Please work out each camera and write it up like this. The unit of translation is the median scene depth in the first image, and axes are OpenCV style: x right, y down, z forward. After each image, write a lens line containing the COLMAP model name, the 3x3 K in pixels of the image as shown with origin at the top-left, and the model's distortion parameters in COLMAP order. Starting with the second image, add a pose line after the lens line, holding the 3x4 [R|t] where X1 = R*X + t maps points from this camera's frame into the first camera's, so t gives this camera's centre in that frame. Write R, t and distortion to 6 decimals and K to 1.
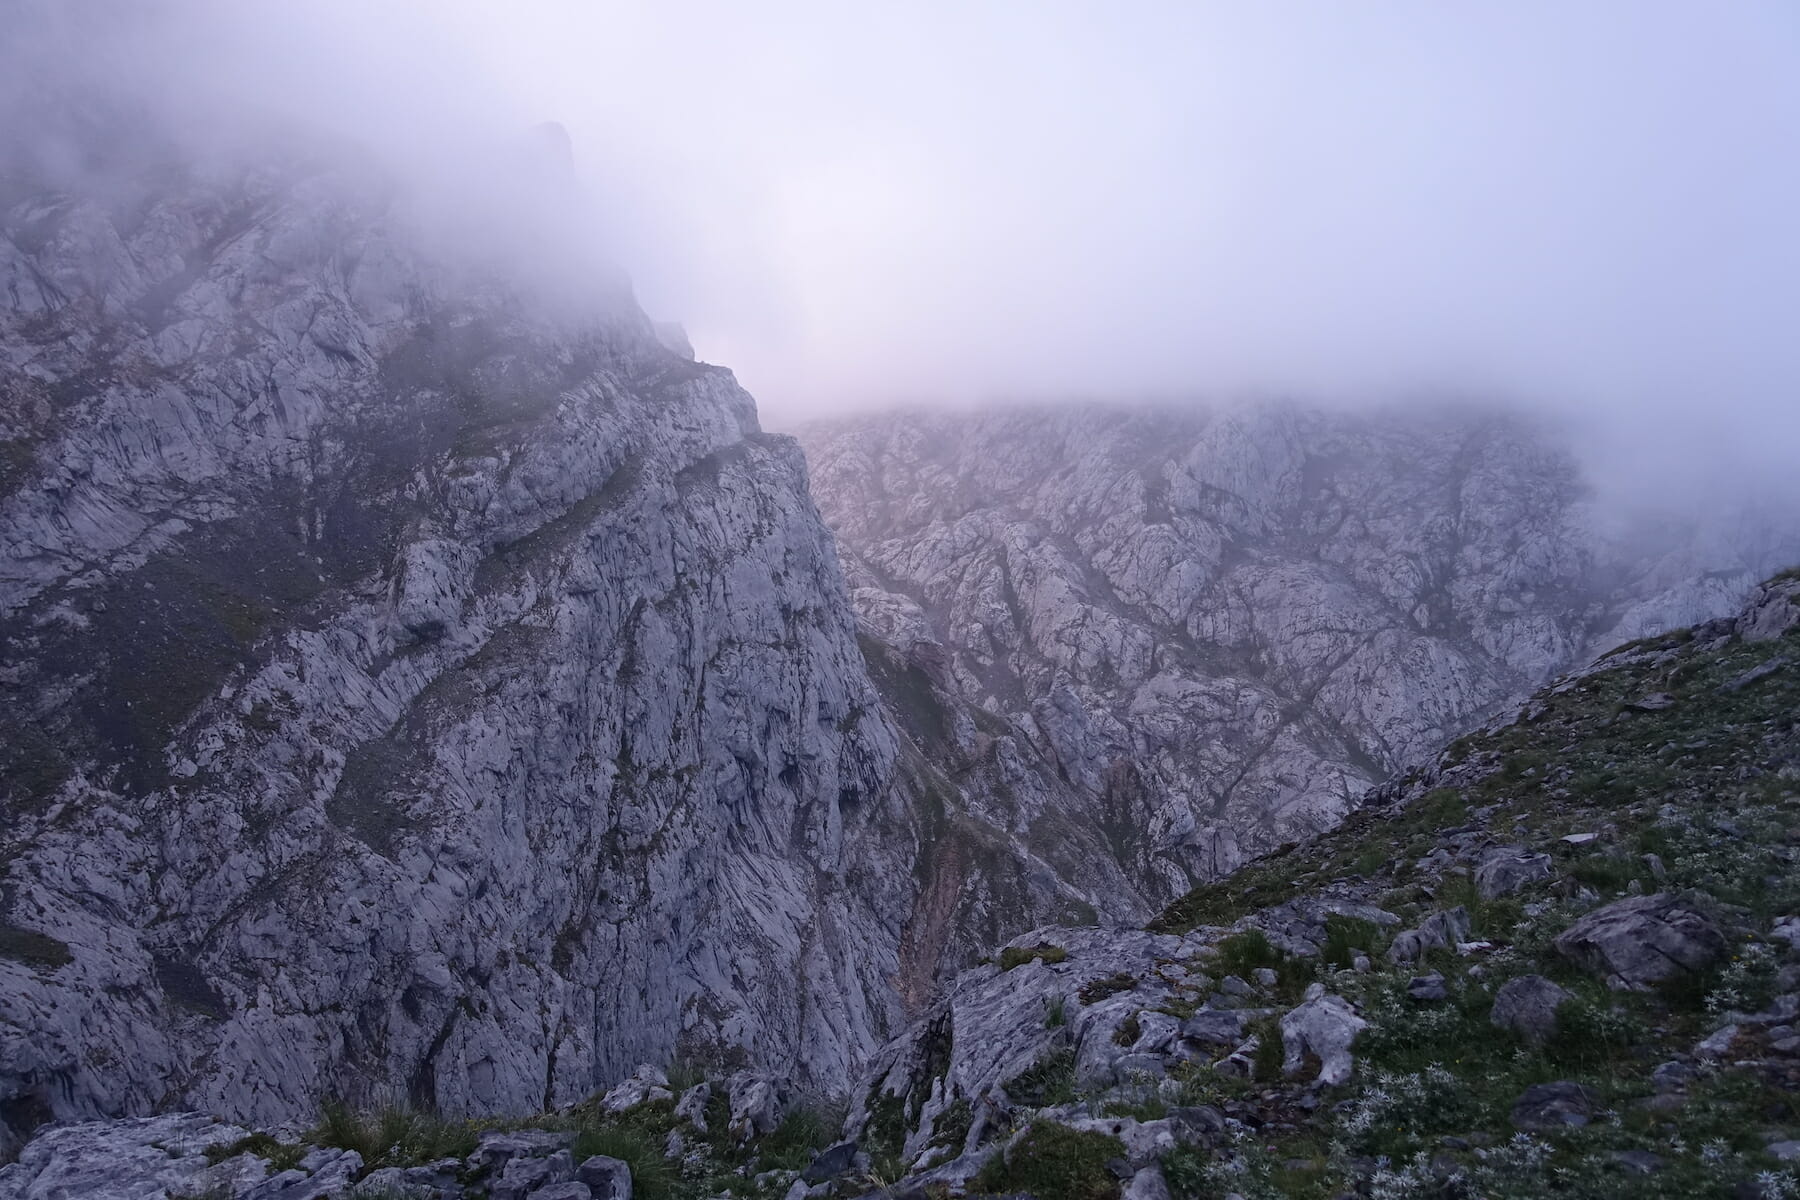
lens RADIAL K [[1291.1, 0, 894.9], [0, 1291.1, 596.5], [0, 0, 1]] dist [-0.000897, 0.000054]
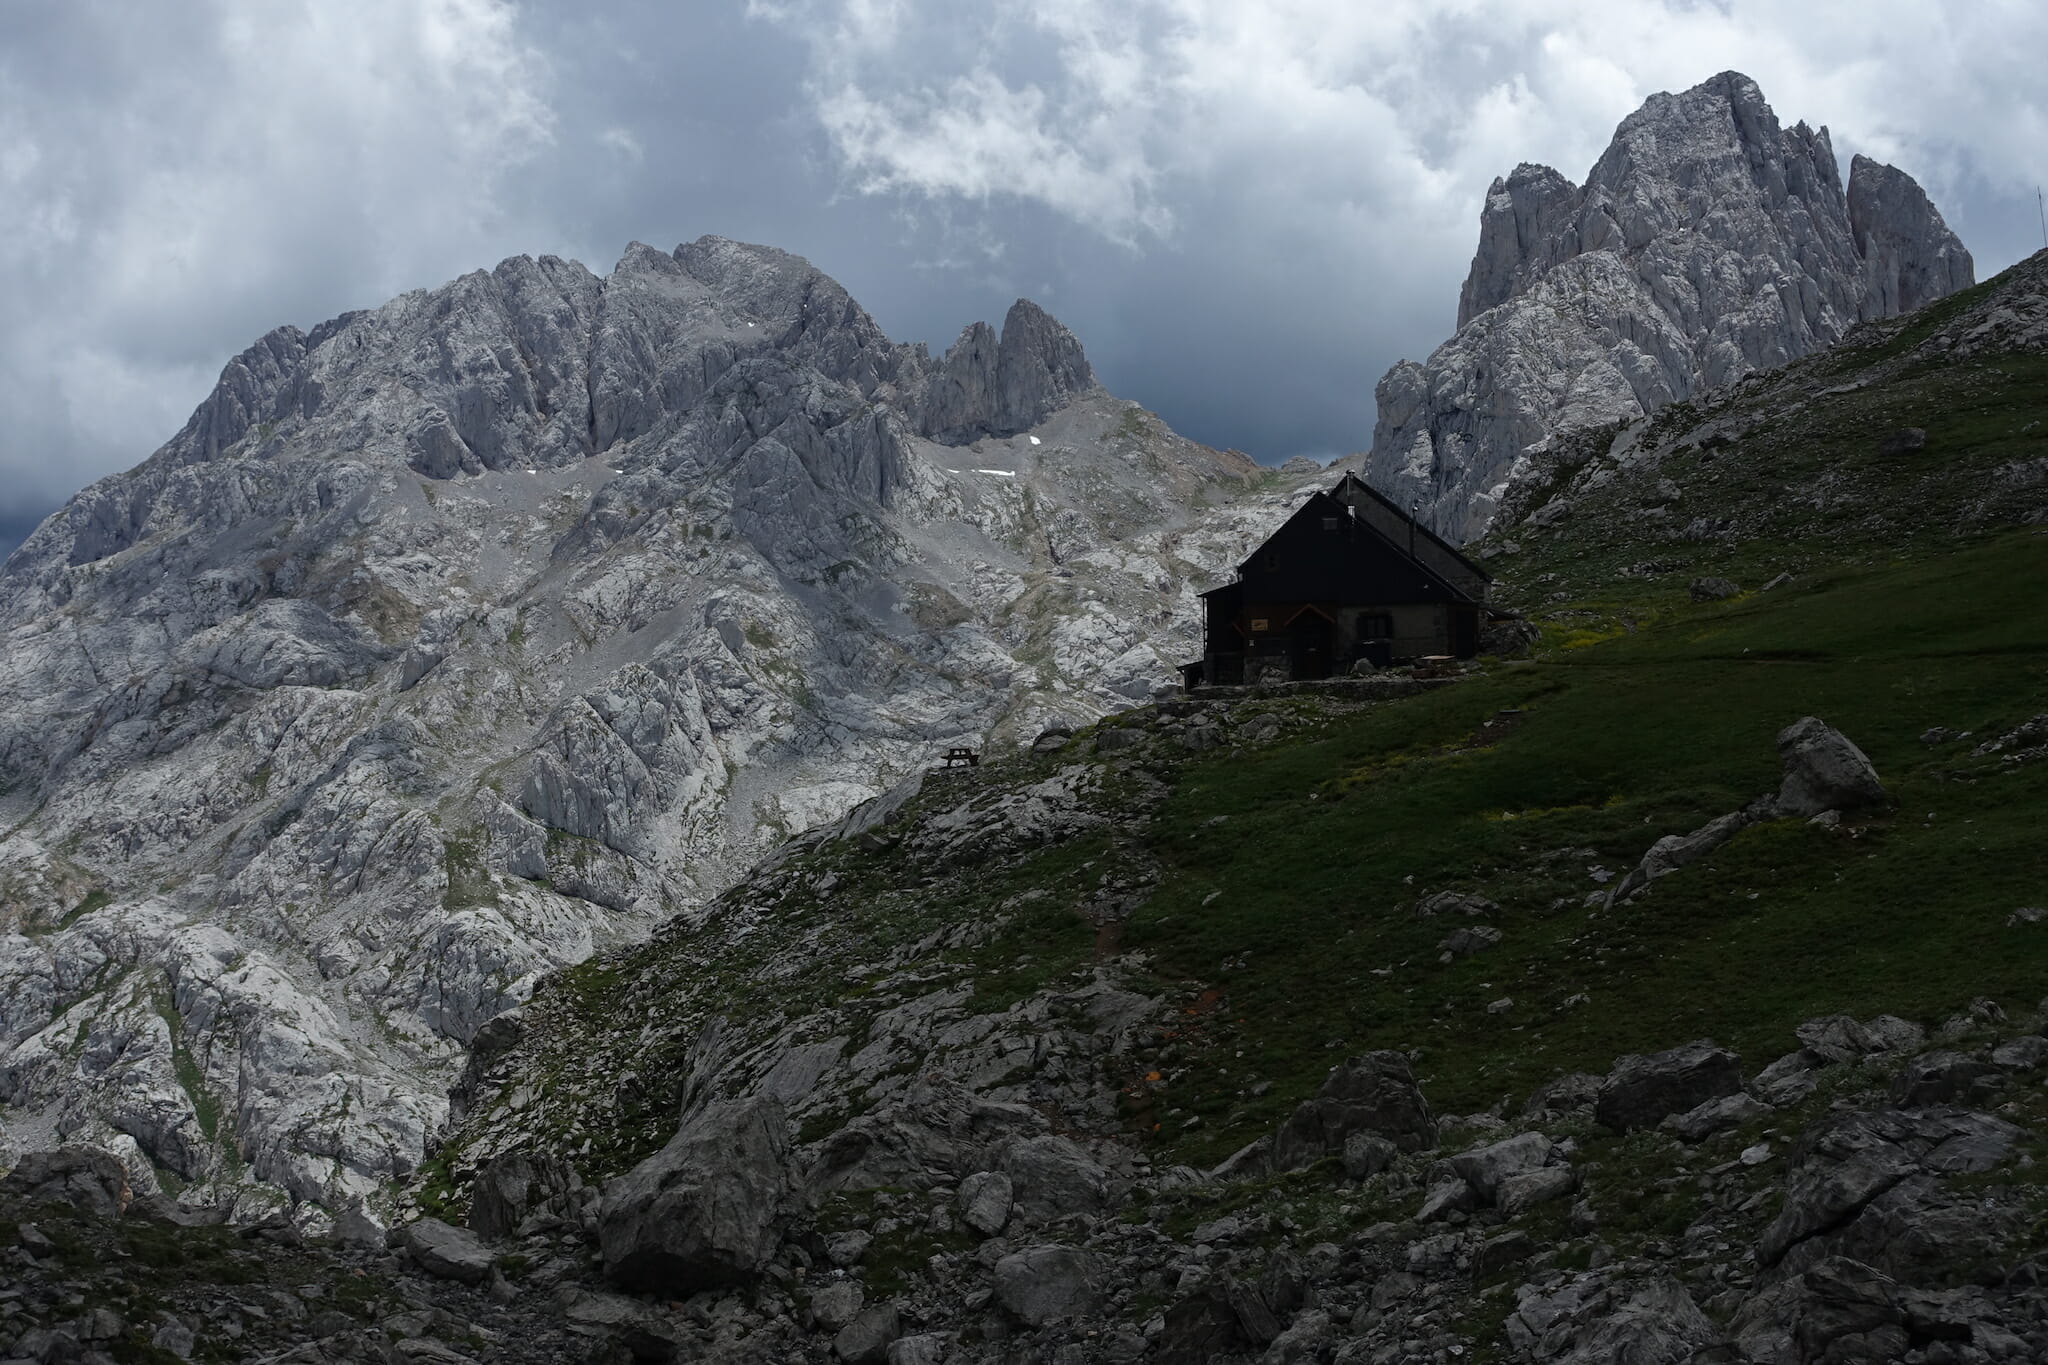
lens RADIAL K [[2619.7, 0, 1024.6], [0, 2619.7, 682.2], [0, 0, 1]] dist [0.010232, 0.000000]
pose [[0.908944, -0.035336, 0.415418, -0.119357], [0.095697, 0.987481, -0.125391, 0.030709], [-0.405786, 0.153727, 0.900947, -0.254303]]
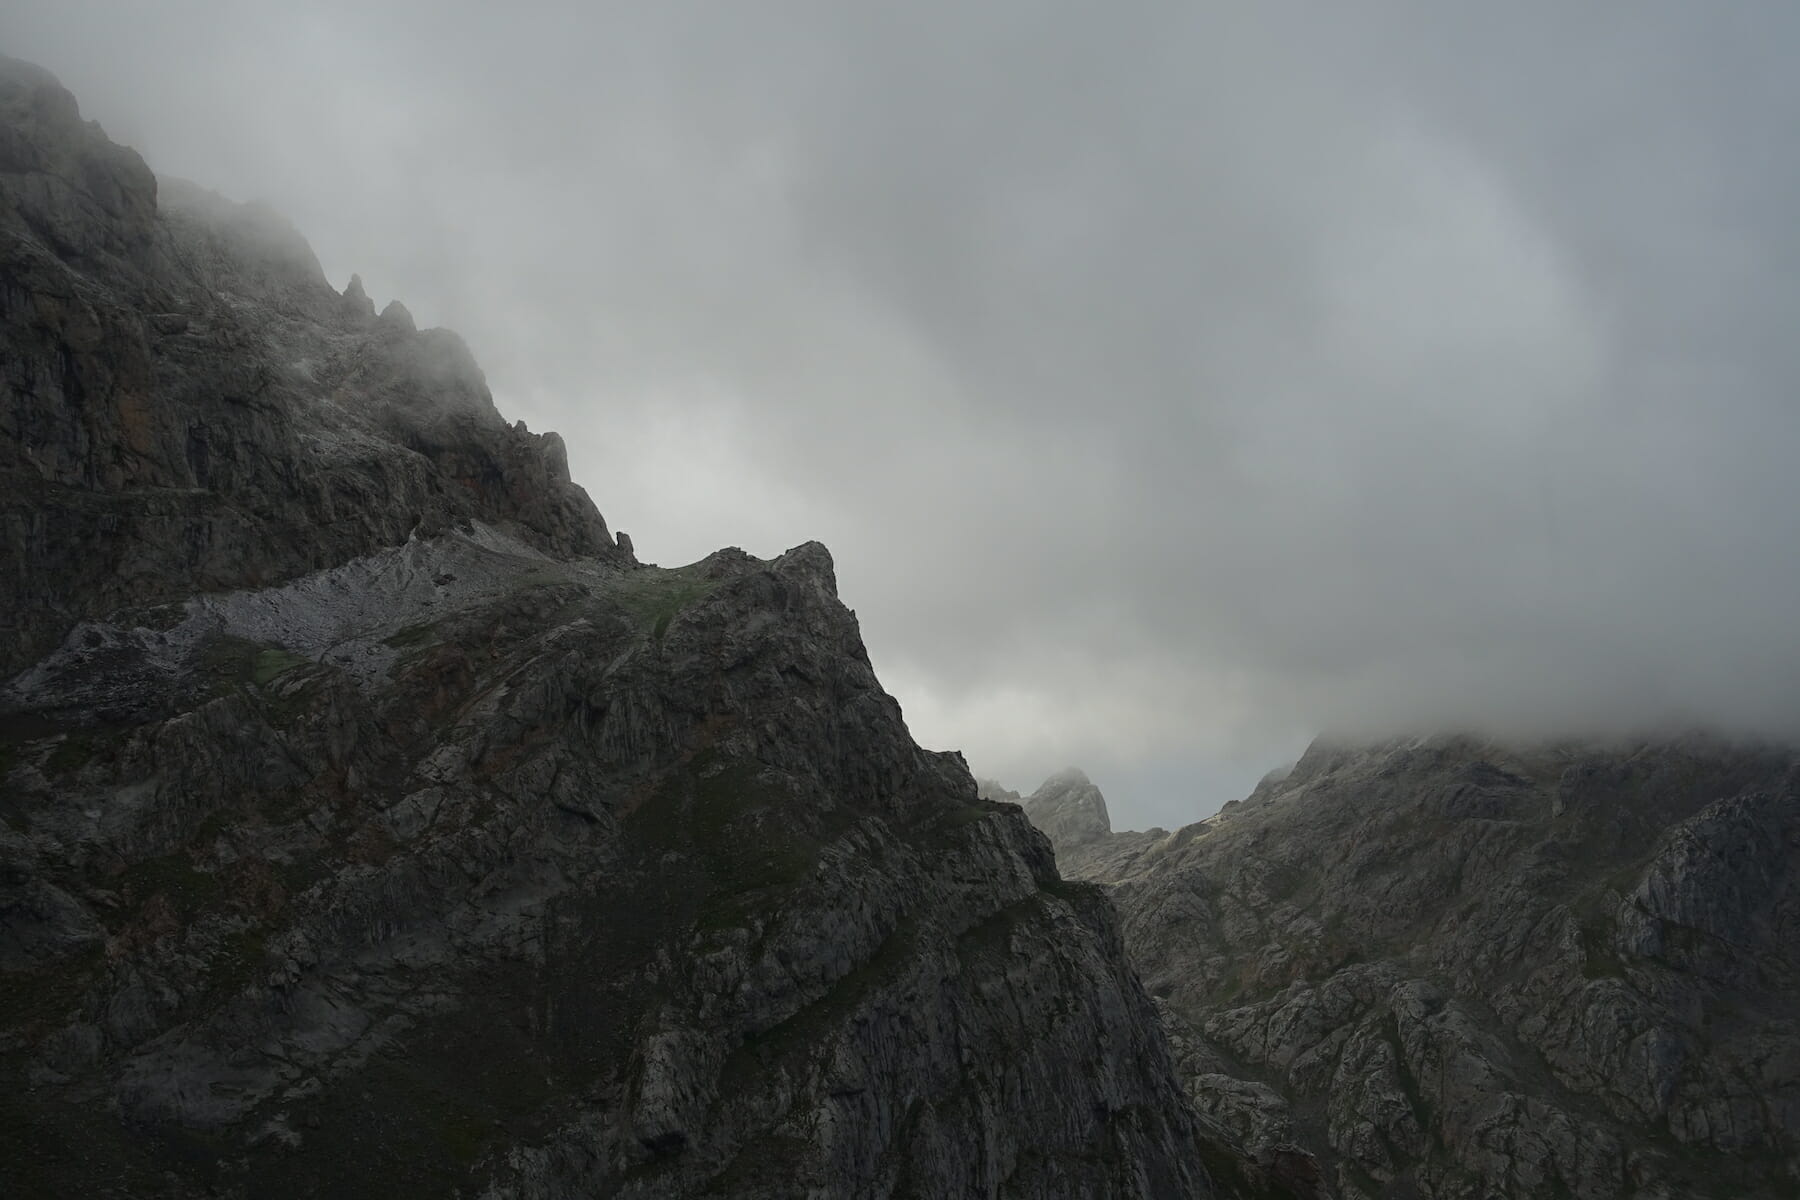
lens RADIAL K [[1601.8, 0, 895.1], [0, 1601.8, 586.8], [0, 0, 1]] dist [0.001094, 0.001638]
pose [[0.977875, -0.075055, -0.195260, 0.007462], [0.013562, 0.954200, -0.298863, -0.004368], [0.208748, 0.289603, 0.934106, -0.025202]]
